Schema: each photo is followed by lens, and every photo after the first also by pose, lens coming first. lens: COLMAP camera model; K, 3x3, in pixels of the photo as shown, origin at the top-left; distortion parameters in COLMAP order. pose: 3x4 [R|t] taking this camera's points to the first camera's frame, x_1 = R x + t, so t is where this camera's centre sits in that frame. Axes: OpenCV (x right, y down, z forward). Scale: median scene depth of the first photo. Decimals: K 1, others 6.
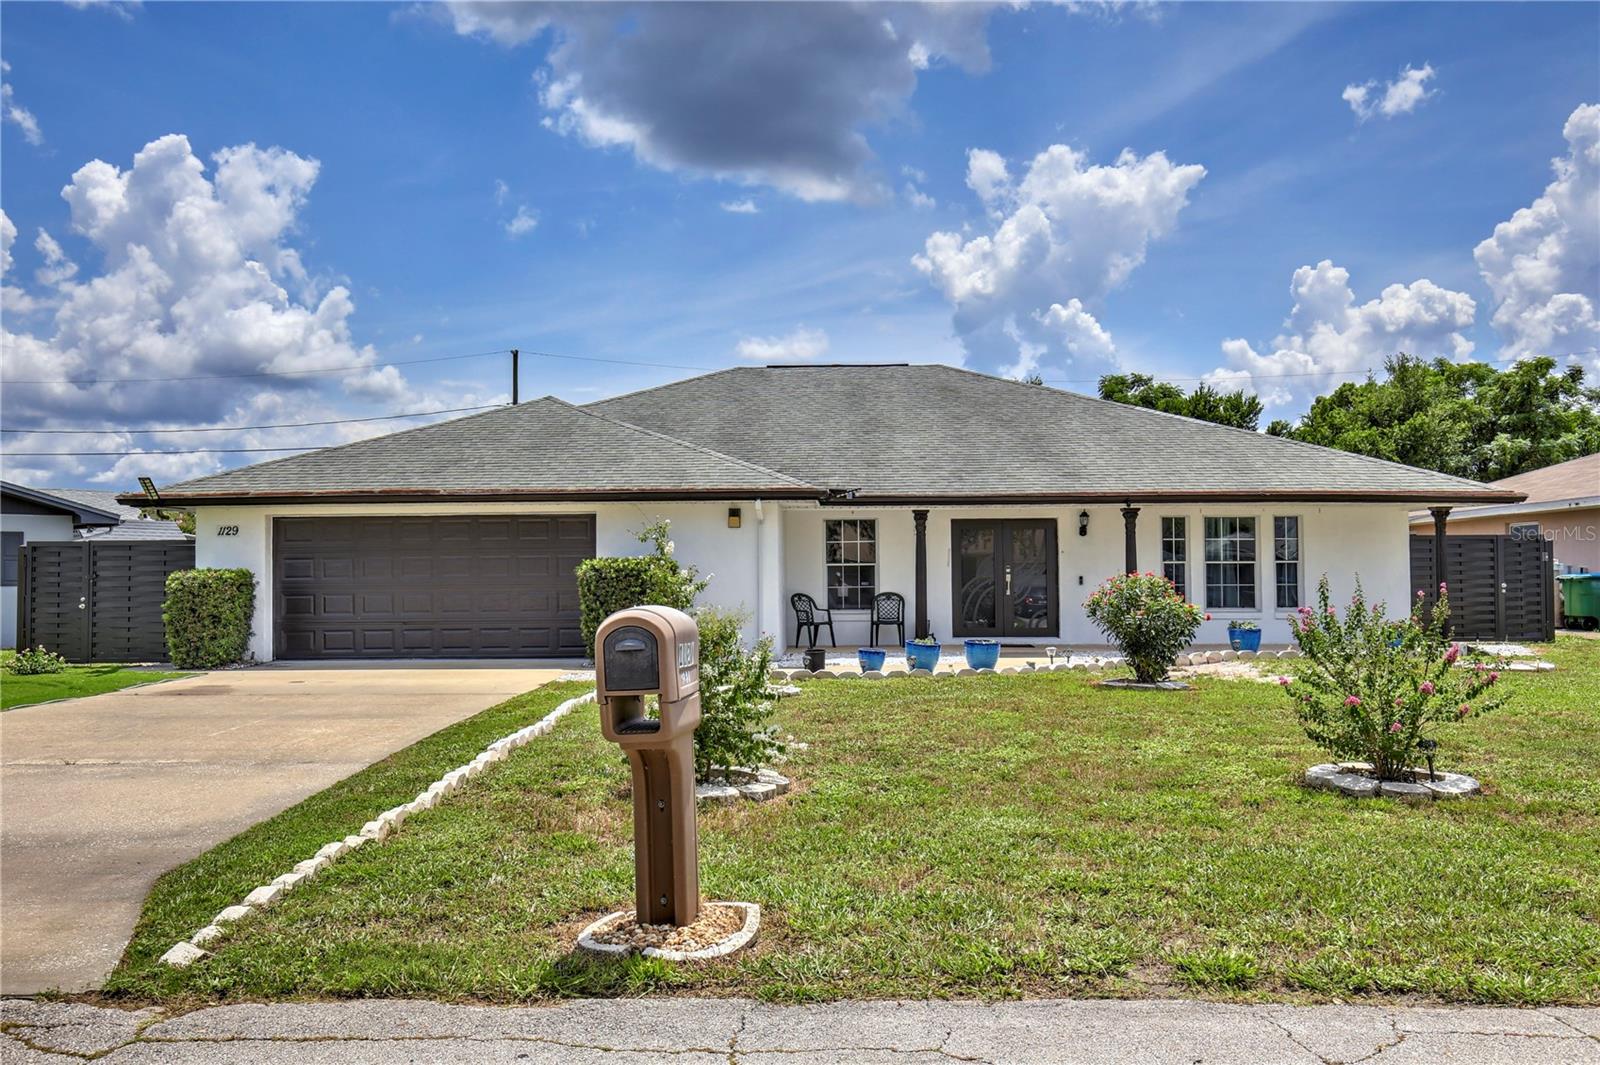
lens RADIAL K [[1334.1, 0, 800.9], [0, 1334.1, 531.8], [0, 0, 1]] dist [-0.009915, -0.006810]
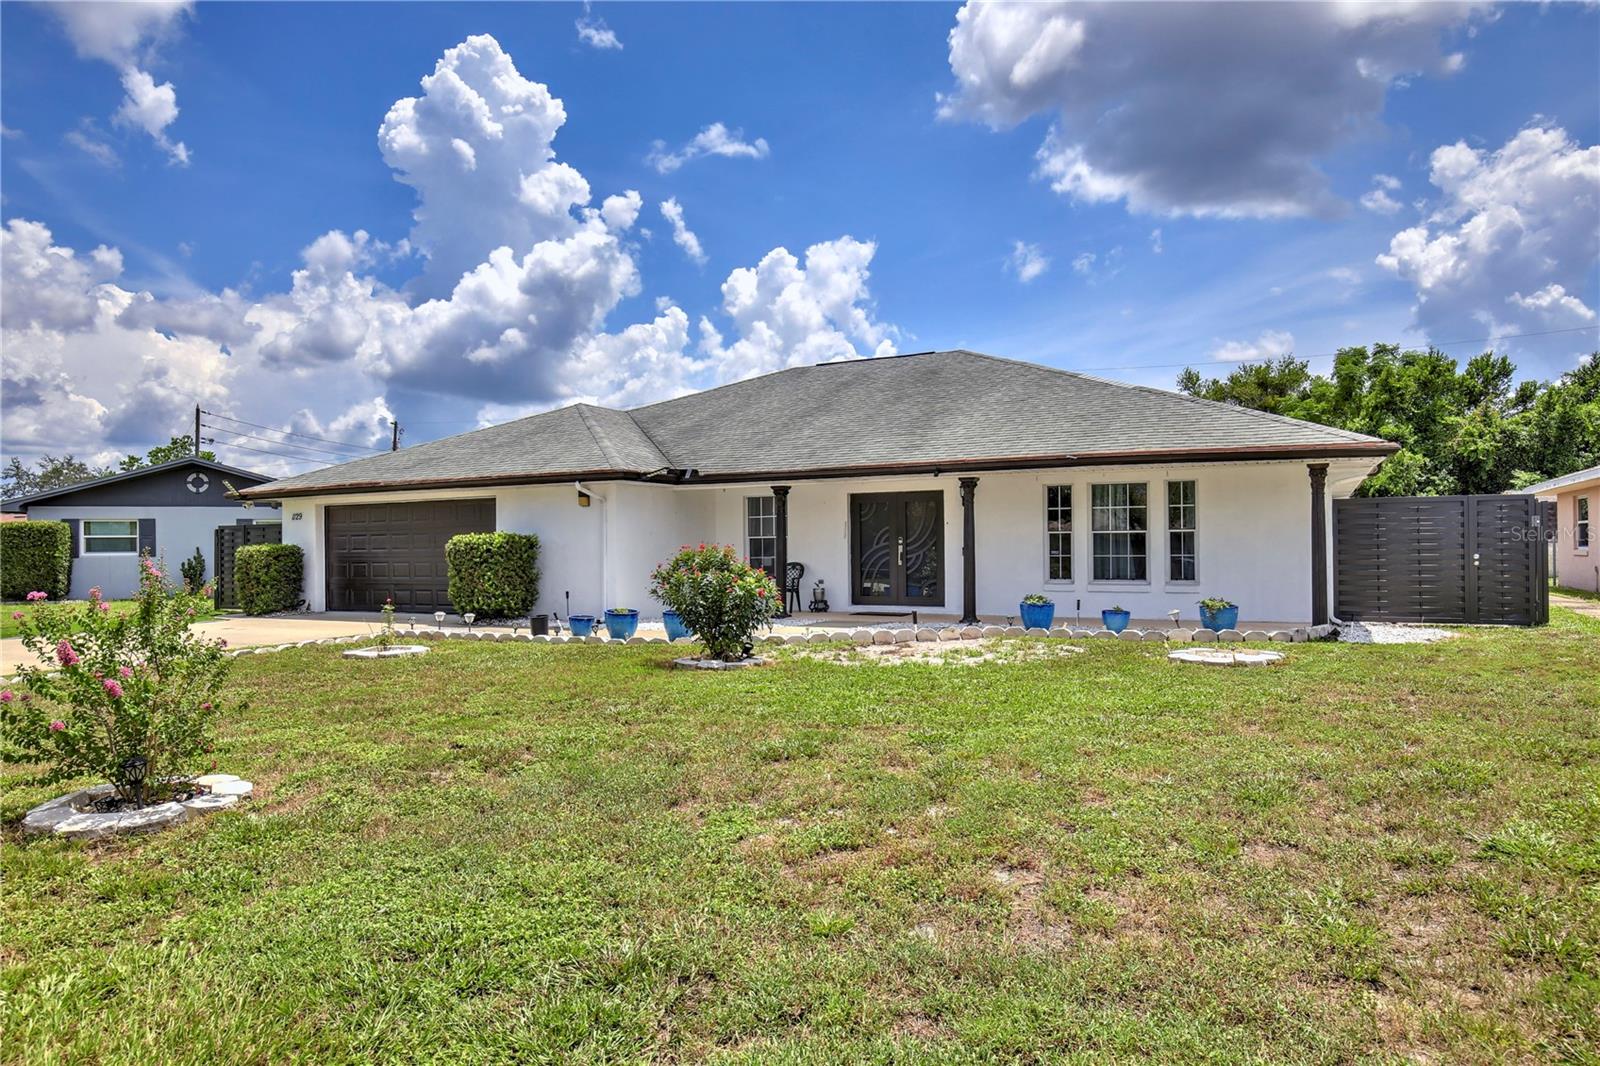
lens RADIAL K [[1015.7, 0, 799.9], [0, 1015.7, 536.6], [0, 0, 1]] dist [0.000809, 0.001294]
pose [[0.891169, -0.007533, -0.453609, 0.446334], [0.018778, 0.999618, 0.020292, 0.007556], [0.453283, -0.026601, 0.890970, 0.258632]]
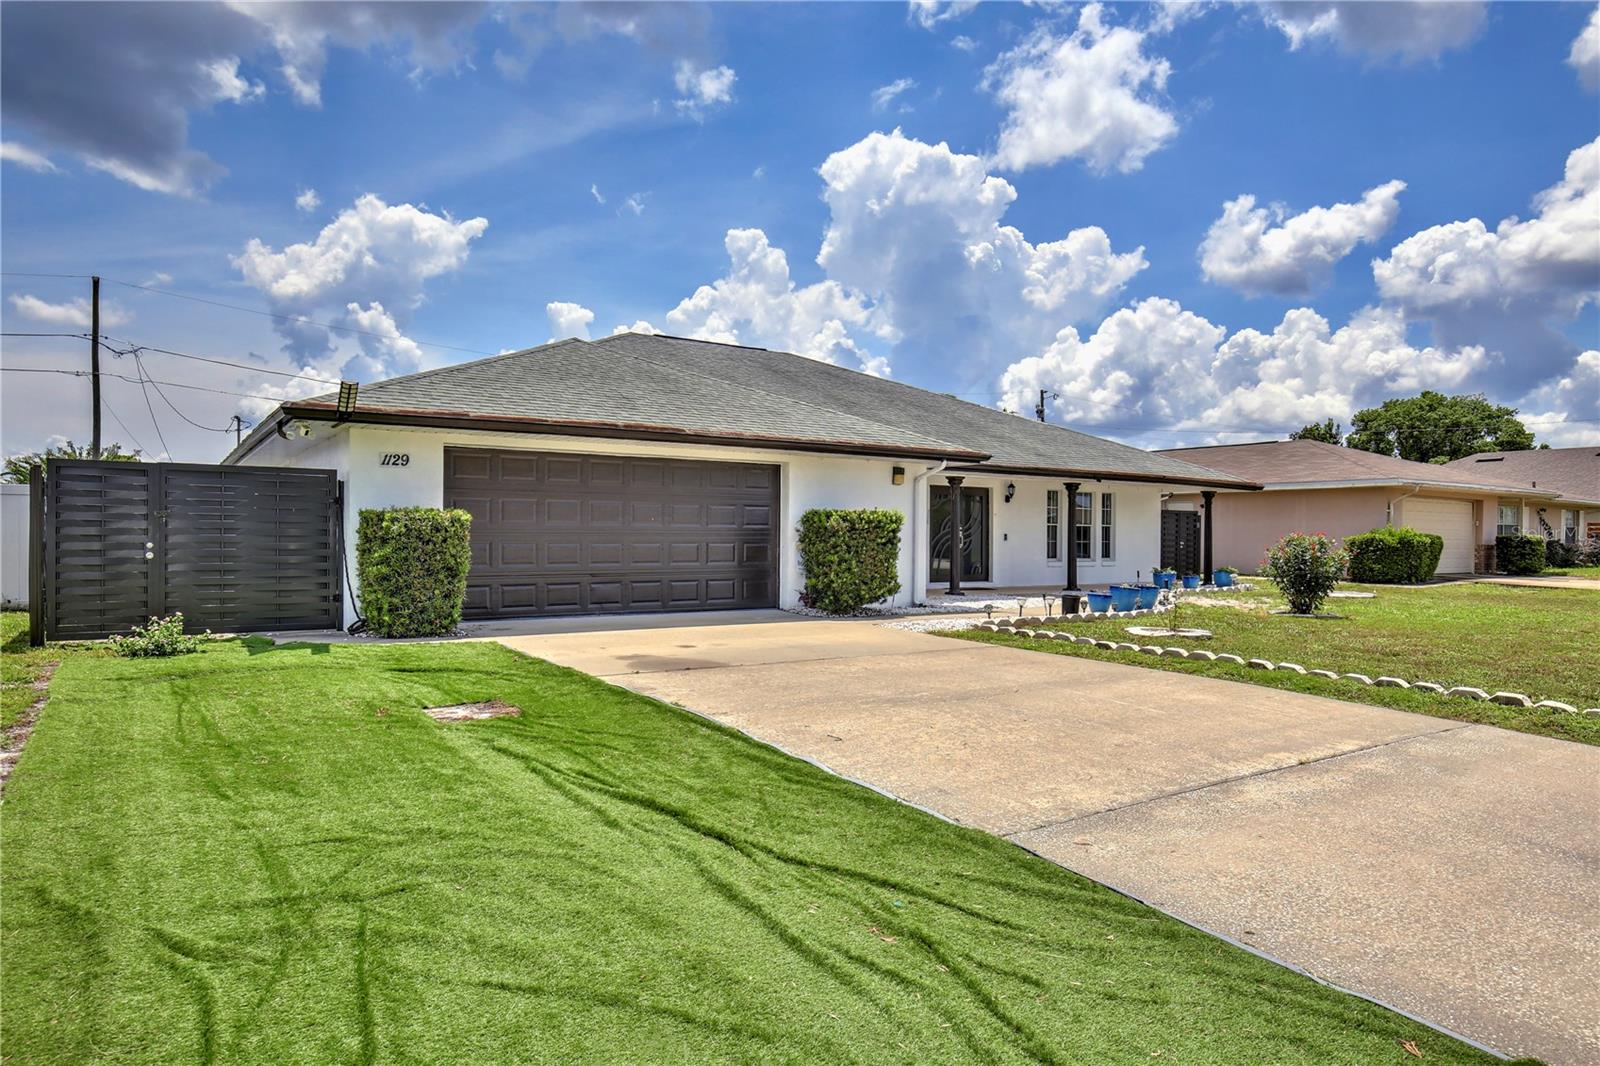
lens RADIAL K [[985.7, 0, 797.1], [0, 985.7, 581.9], [0, 0, 1]] dist [0.000741, -0.000050]
pose [[0.825546, -0.012272, 0.564201, -0.483760], [-0.034172, 0.996842, 0.071684, 0.018314], [-0.563299, -0.078458, 0.822520, 0.328449]]
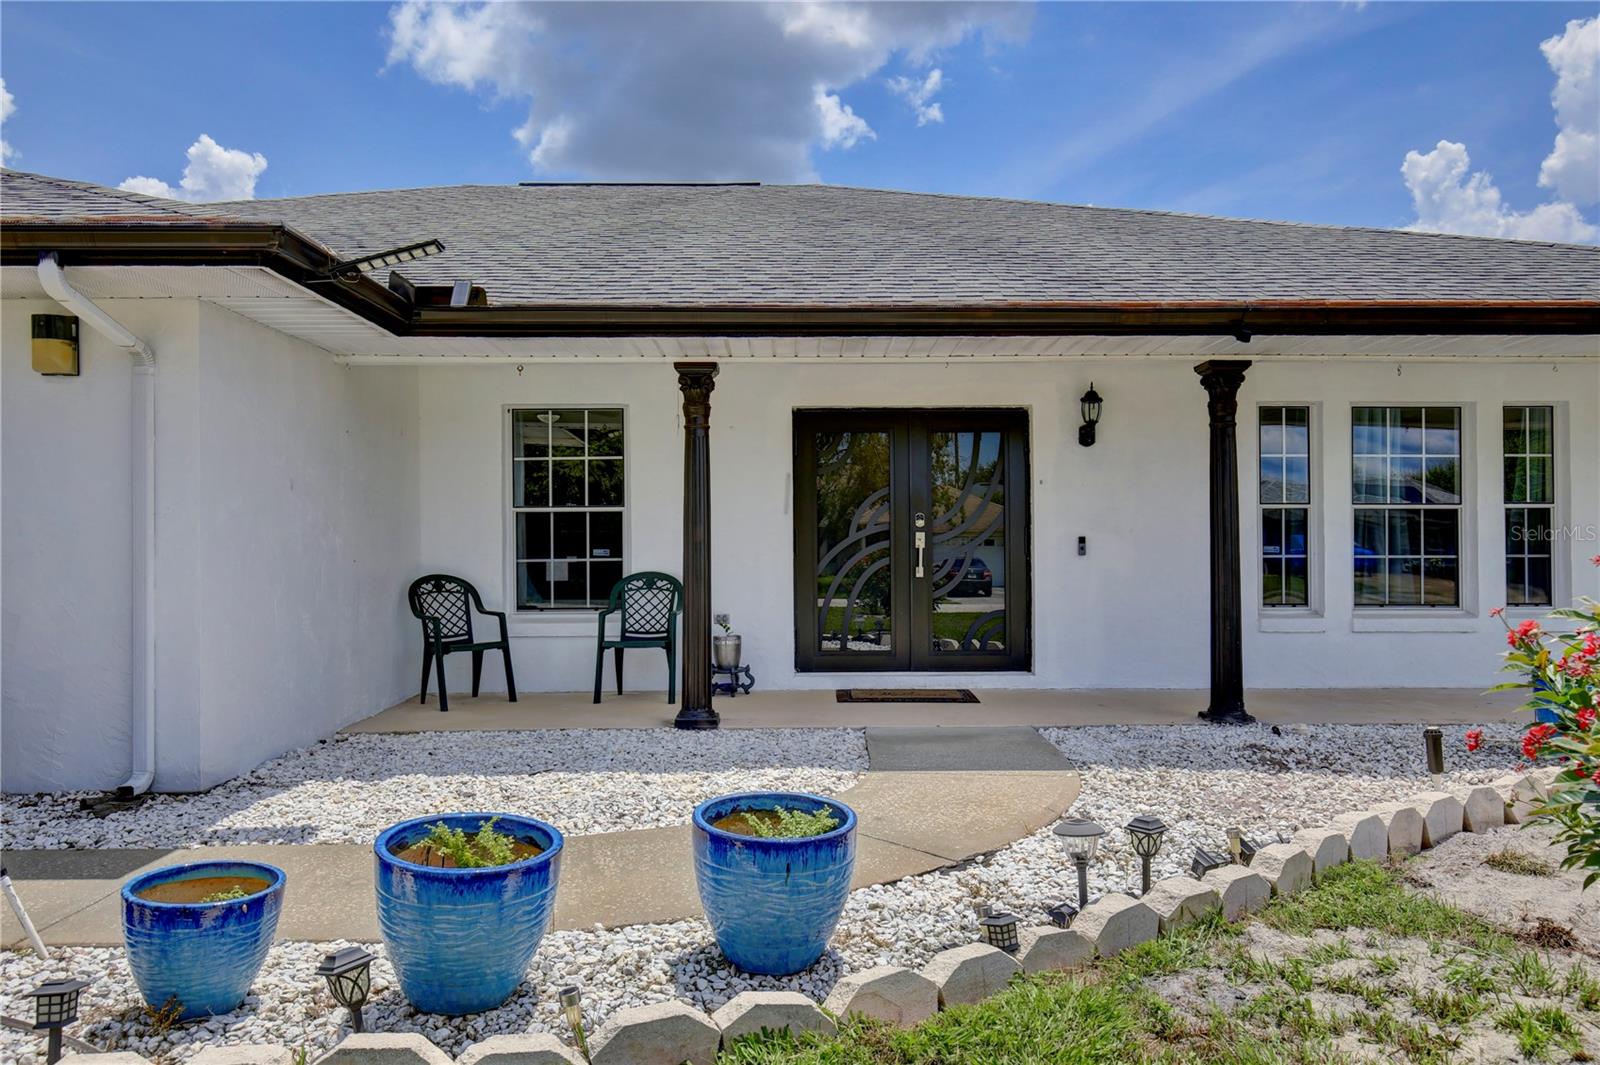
lens RADIAL K [[1089.9, 0, 806.4], [0, 1089.9, 536.6], [0, 0, 1]] dist [0.023756, -0.000244]
pose [[0.999098, 0.000313, 0.042458, 0.101318], [-0.001319, 0.999719, 0.023671, 0.024728], [-0.042439, -0.023706, 0.998818, 0.632844]]
